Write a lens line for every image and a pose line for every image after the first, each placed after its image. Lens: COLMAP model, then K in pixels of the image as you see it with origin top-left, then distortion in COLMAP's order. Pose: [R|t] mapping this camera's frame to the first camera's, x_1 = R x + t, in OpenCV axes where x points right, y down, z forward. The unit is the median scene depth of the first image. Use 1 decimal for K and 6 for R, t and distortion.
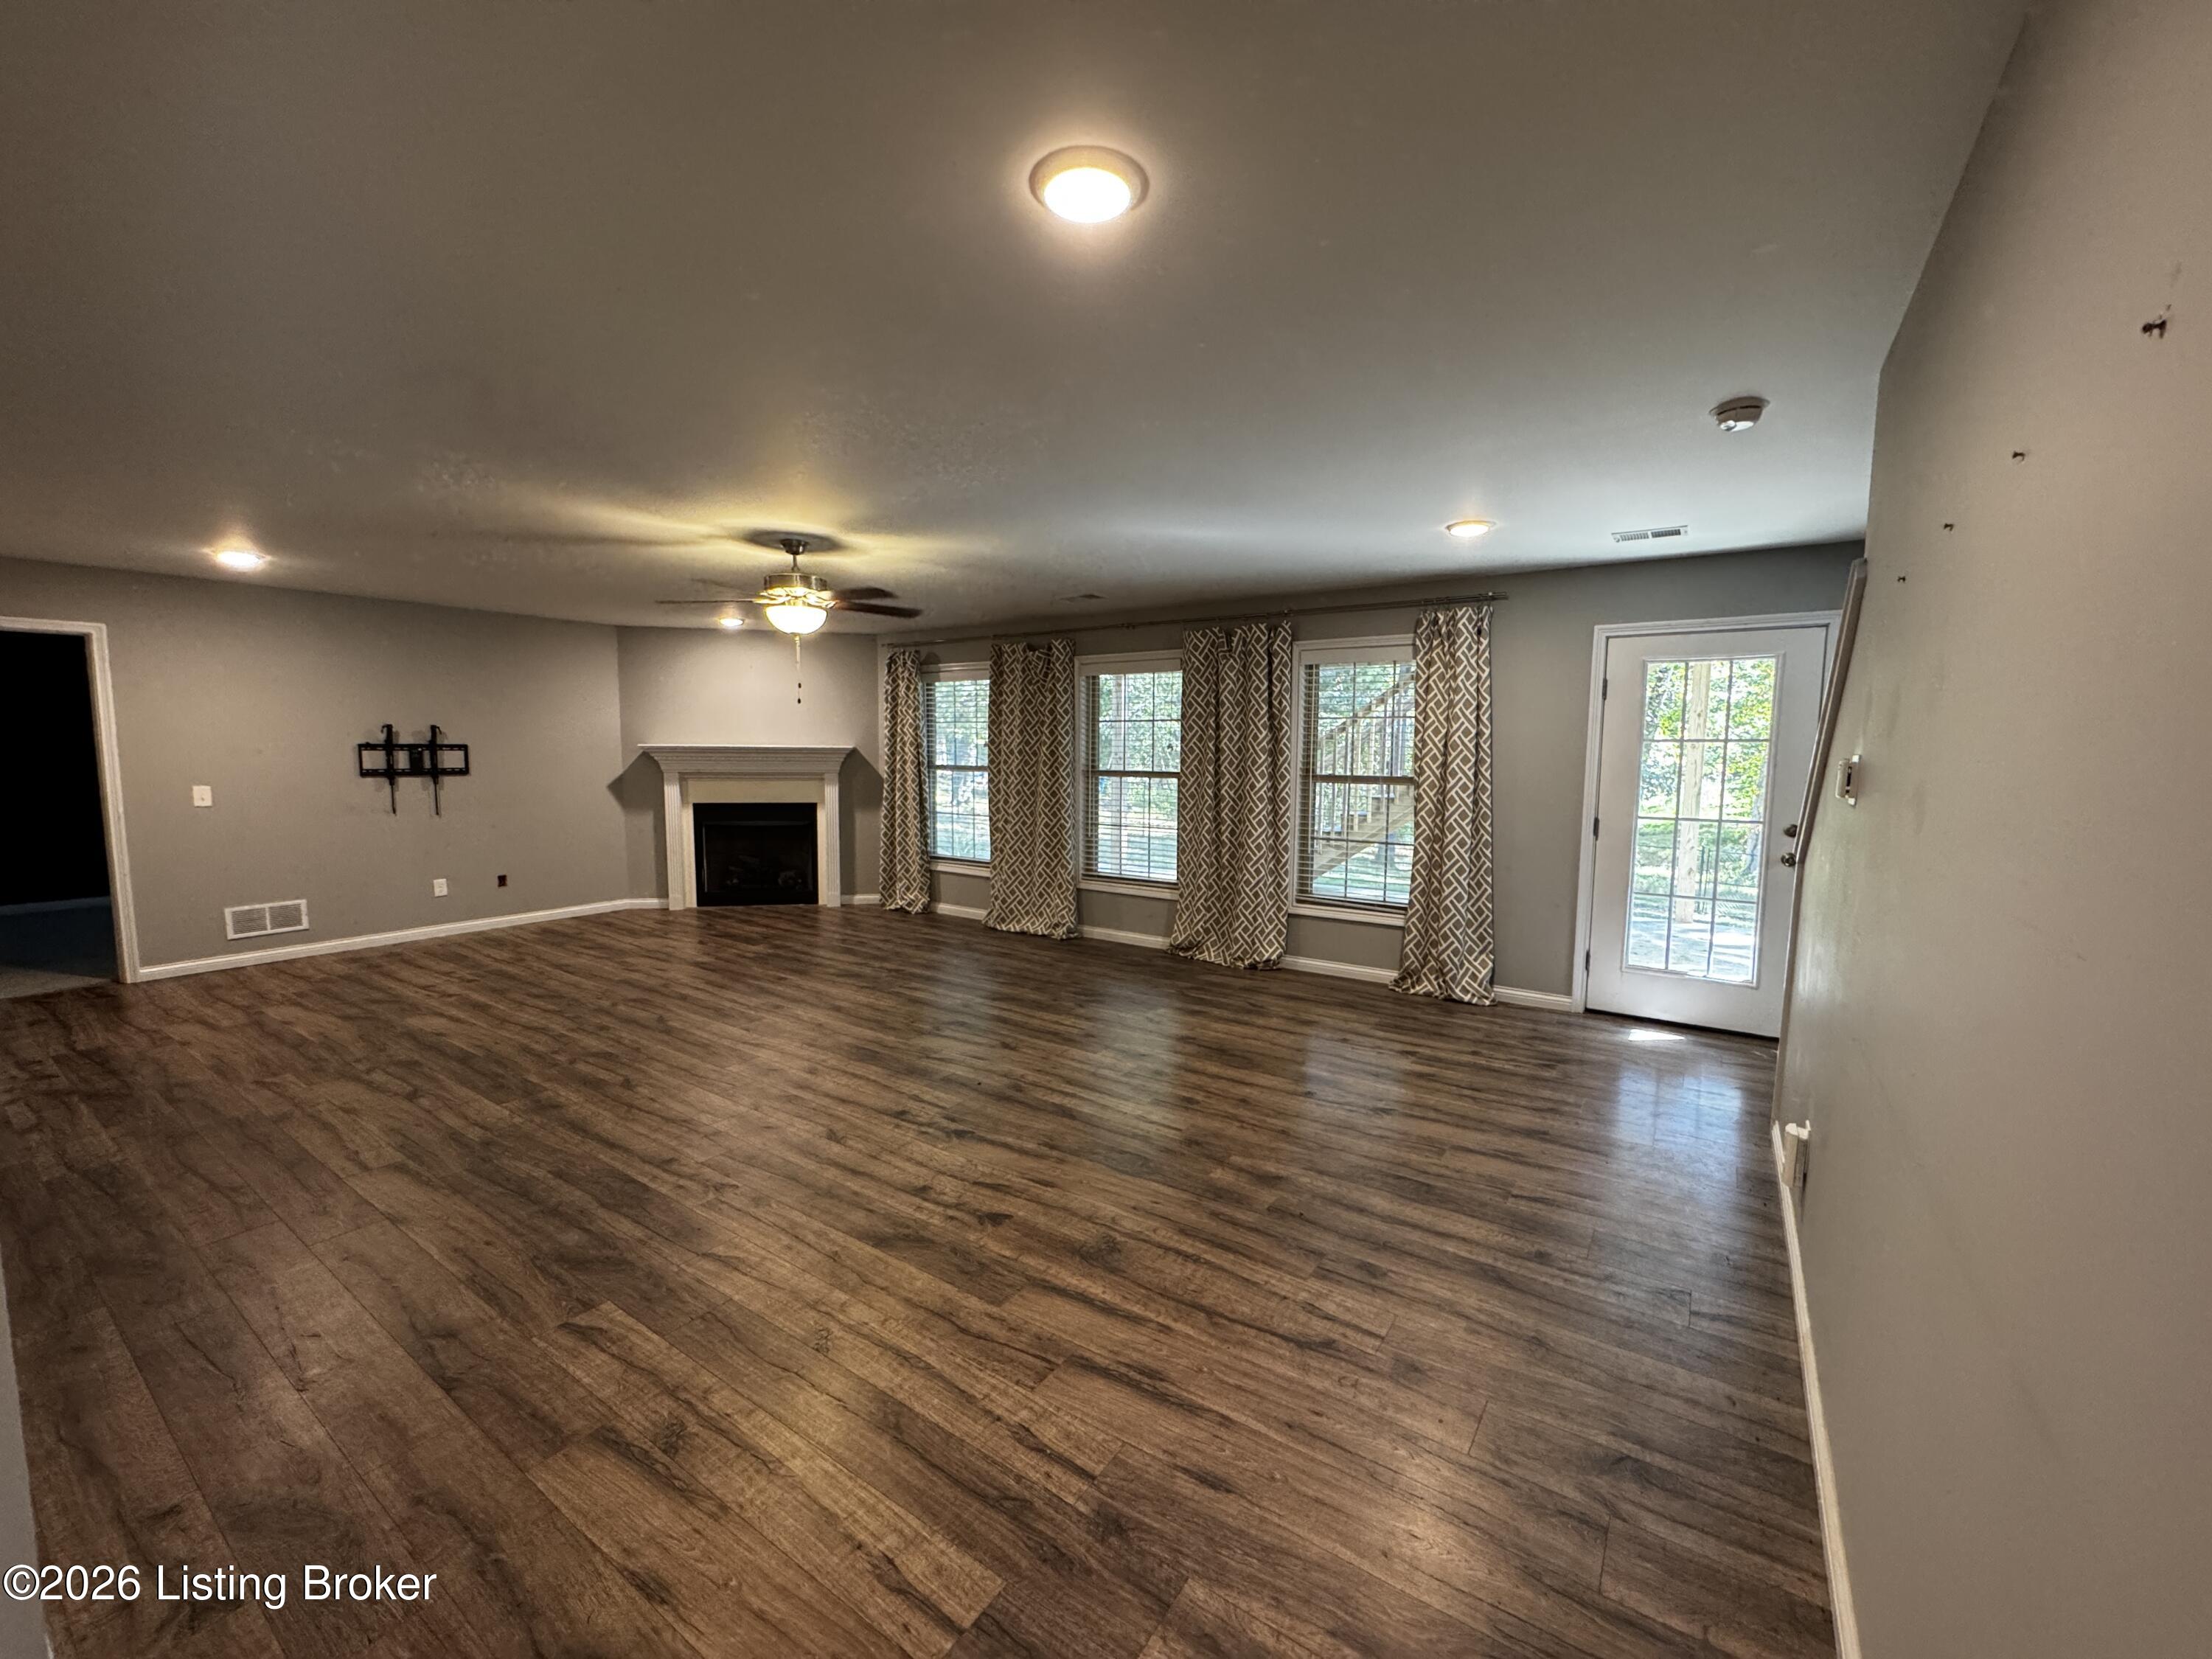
lens RADIAL K [[886.1, 0, 1107.4], [0, 886.1, 836.3], [0, 0, 1]] dist [-0.001636, 0.000433]
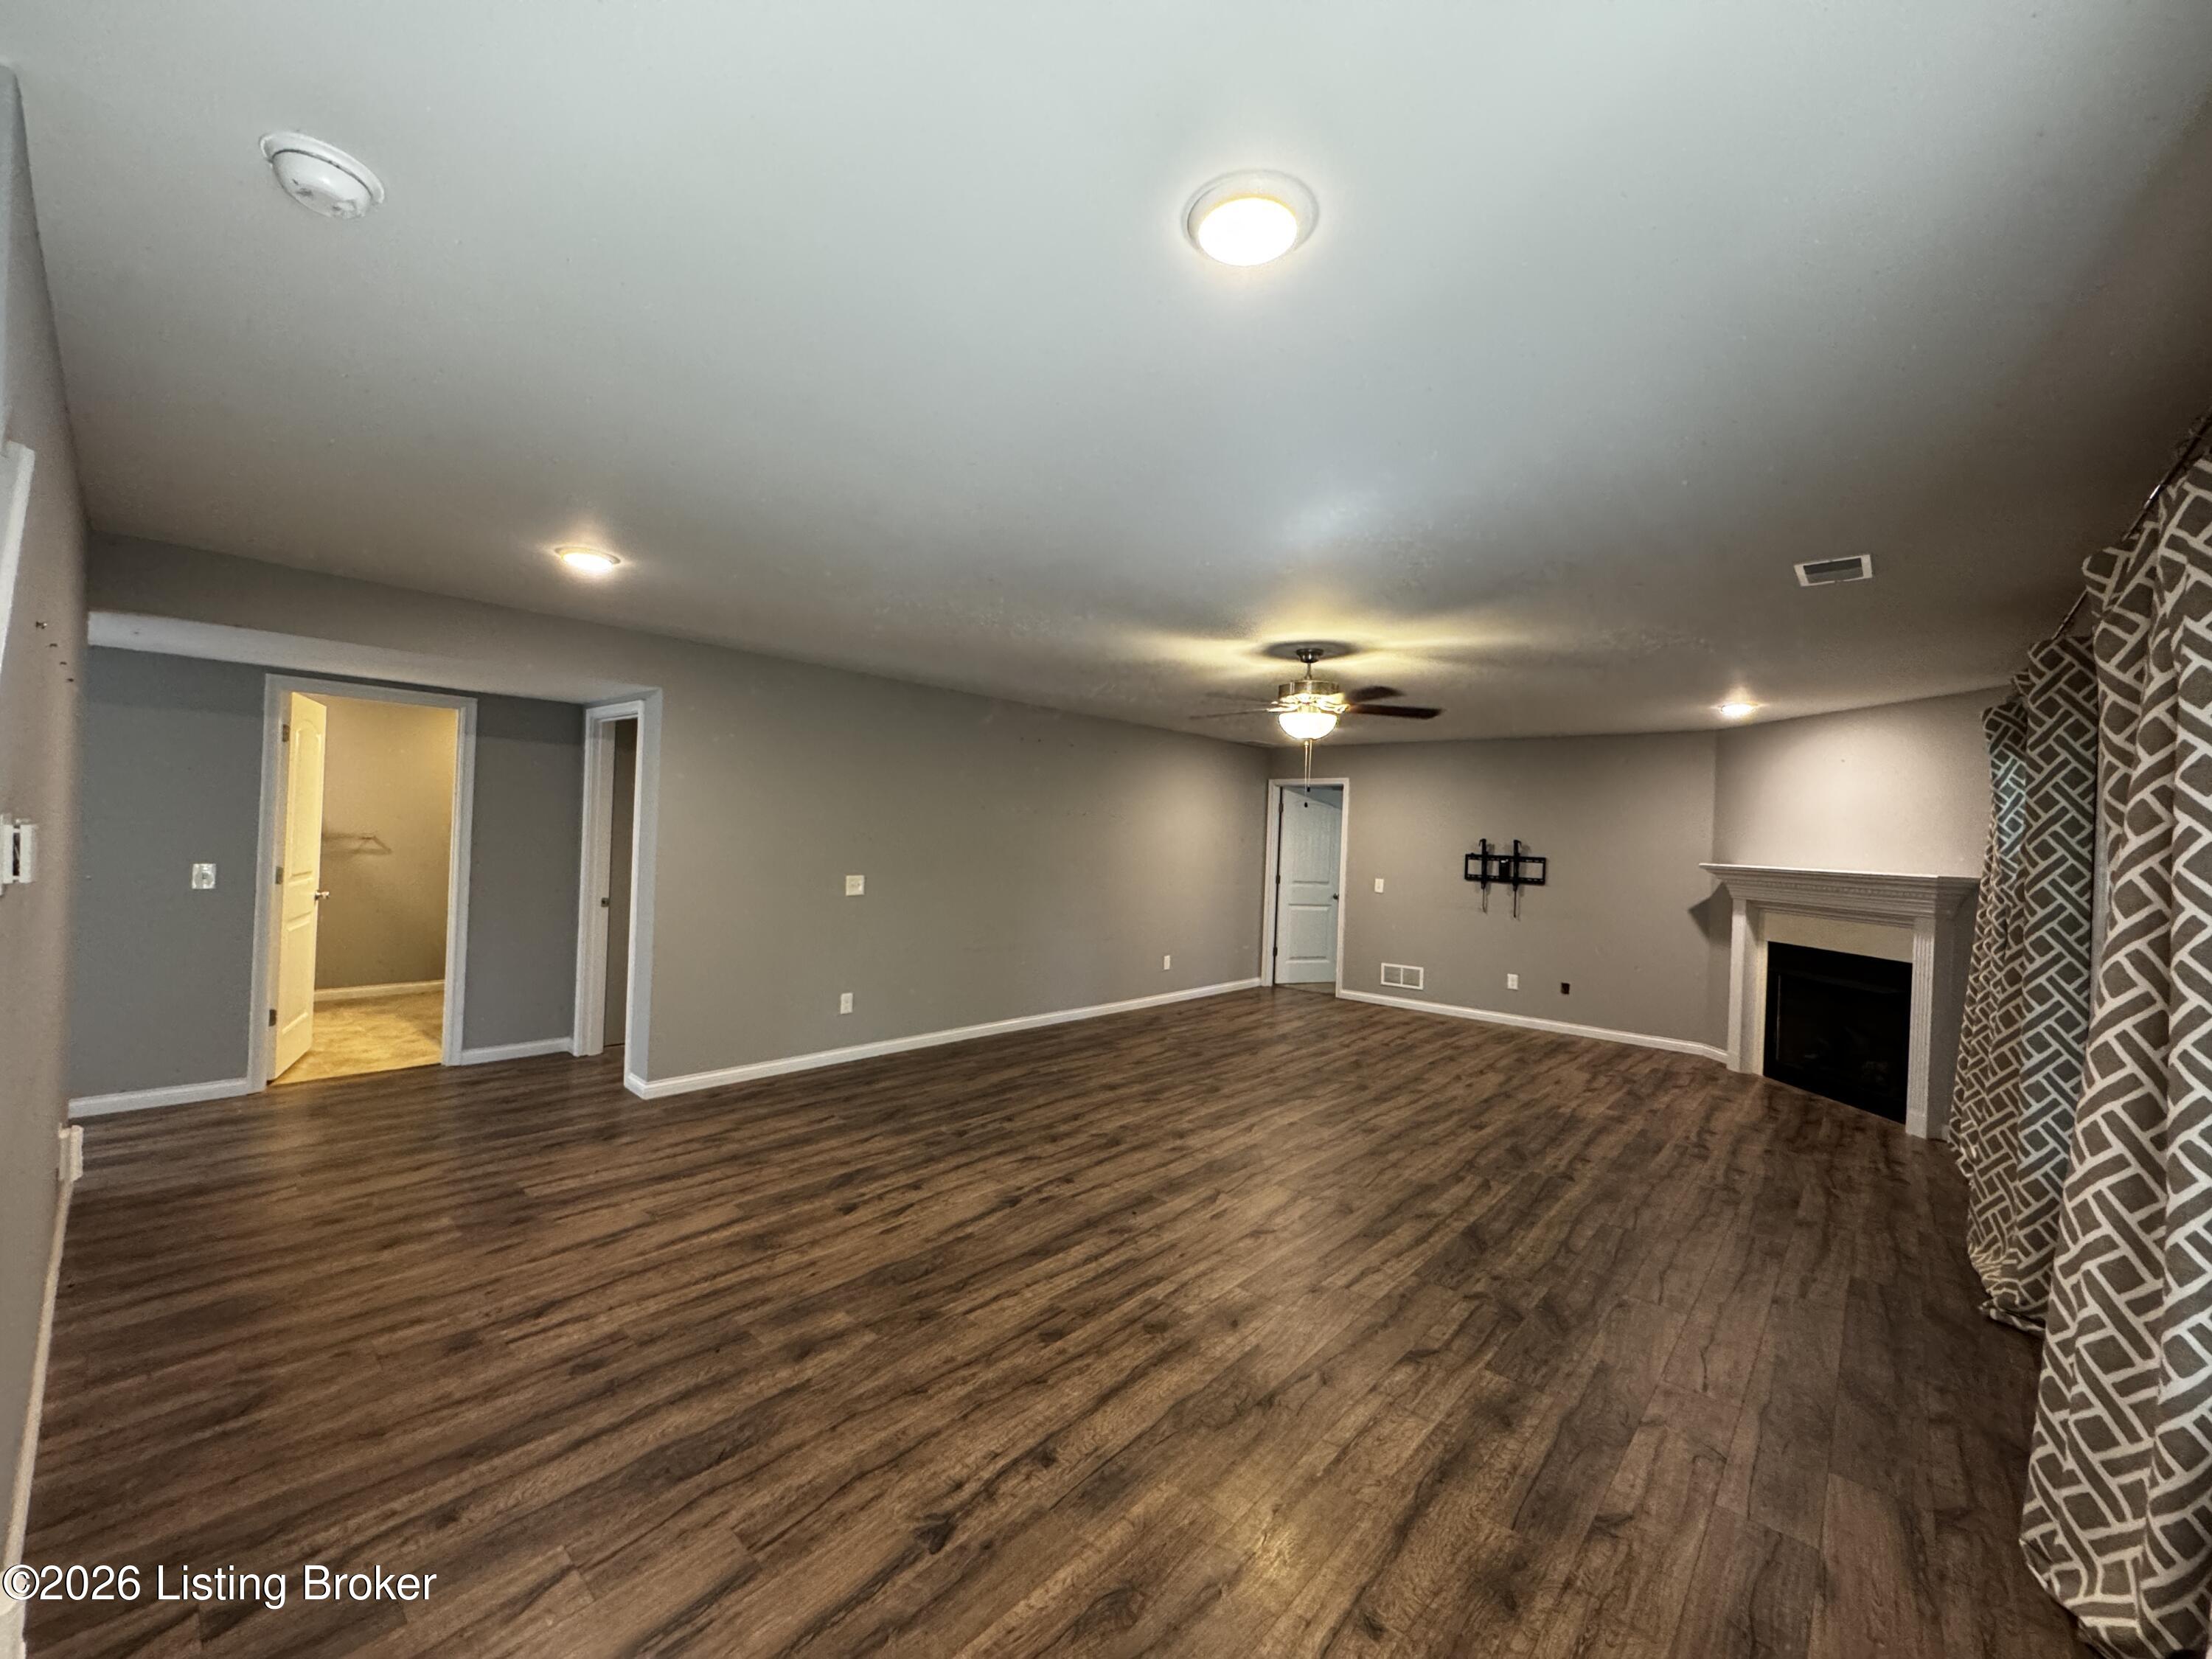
lens RADIAL K [[886.1, 0, 1098.1], [0, 886.1, 828.4], [0, 0, 1]] dist [-0.001636, 0.000433]
pose [[-0.131147, -0.019944, -0.991162, 0.742441], [-0.140447, 0.990087, -0.001339, -0.100786], [0.981364, 0.139030, -0.132649, 0.995913]]
